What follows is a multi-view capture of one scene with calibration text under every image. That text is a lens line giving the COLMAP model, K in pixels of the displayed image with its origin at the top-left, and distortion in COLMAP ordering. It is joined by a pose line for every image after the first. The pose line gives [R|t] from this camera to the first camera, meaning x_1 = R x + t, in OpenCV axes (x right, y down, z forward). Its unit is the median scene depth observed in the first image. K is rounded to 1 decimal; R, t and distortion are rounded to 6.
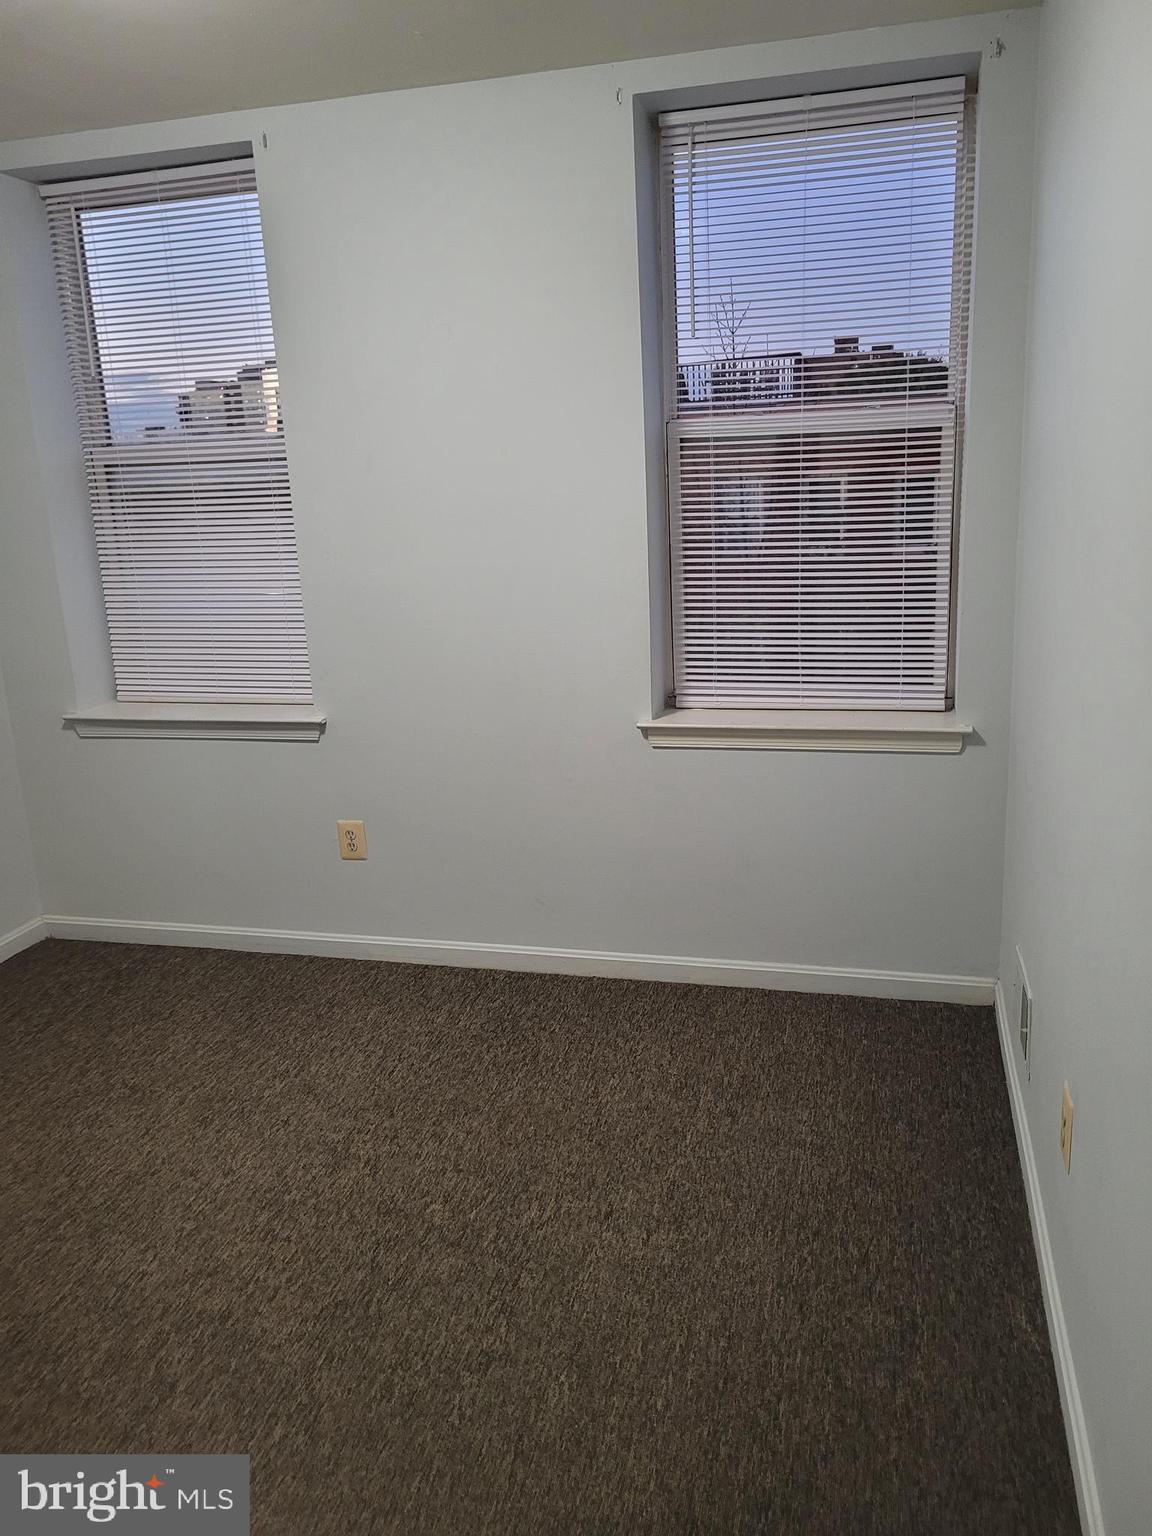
lens RADIAL K [[1156.7, 0, 608.2], [0, 1156.7, 752.6], [0, 0, 1]] dist [0.047817, -0.042837]
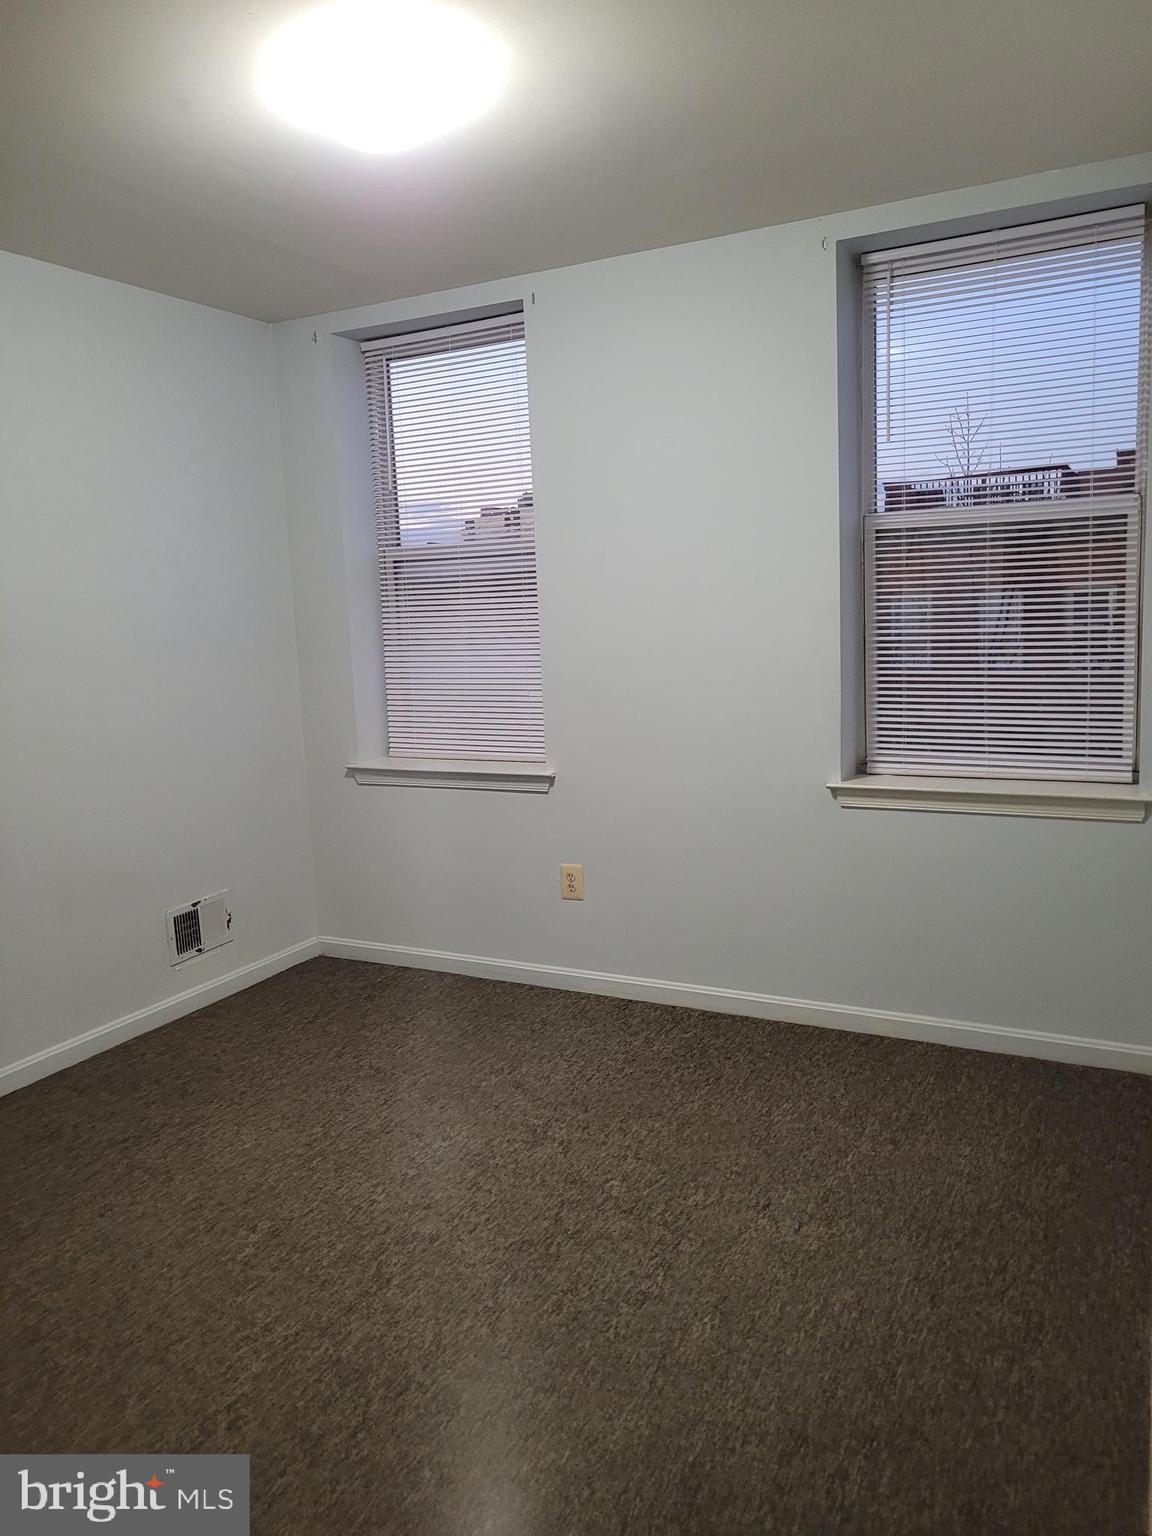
lens RADIAL K [[1156.7, 0, 587.1], [0, 1156.7, 744.1], [0, 0, 1]] dist [0.047817, -0.042837]
pose [[0.972192, 0.030626, -0.232174, 0.061190], [-0.054505, 0.993777, -0.097141, 0.059570], [0.227754, 0.107094, 0.967812, -0.123439]]
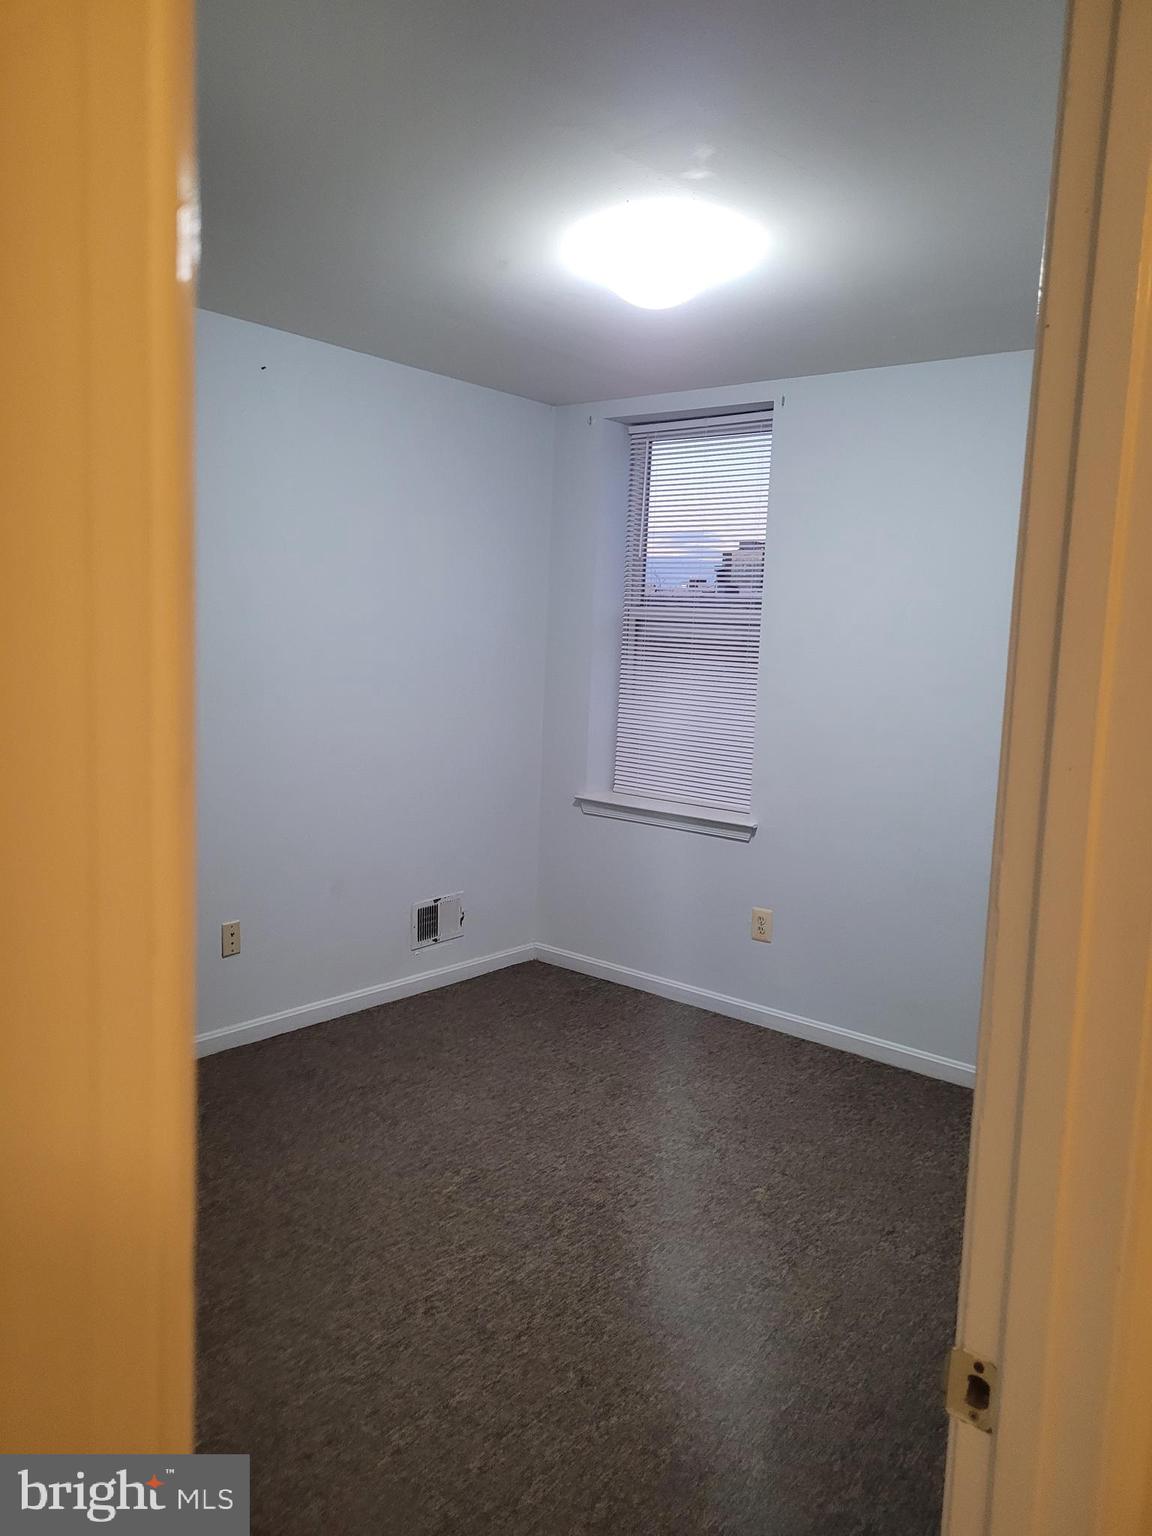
lens RADIAL K [[1156.7, 0, 604.4], [0, 1156.7, 763.5], [0, 0, 1]] dist [0.047817, -0.042837]
pose [[0.903542, 0.129634, -0.408421, 0.132195], [-0.179454, 0.980005, -0.085947, 0.050362], [0.389113, 0.150949, 0.908738, -0.263125]]
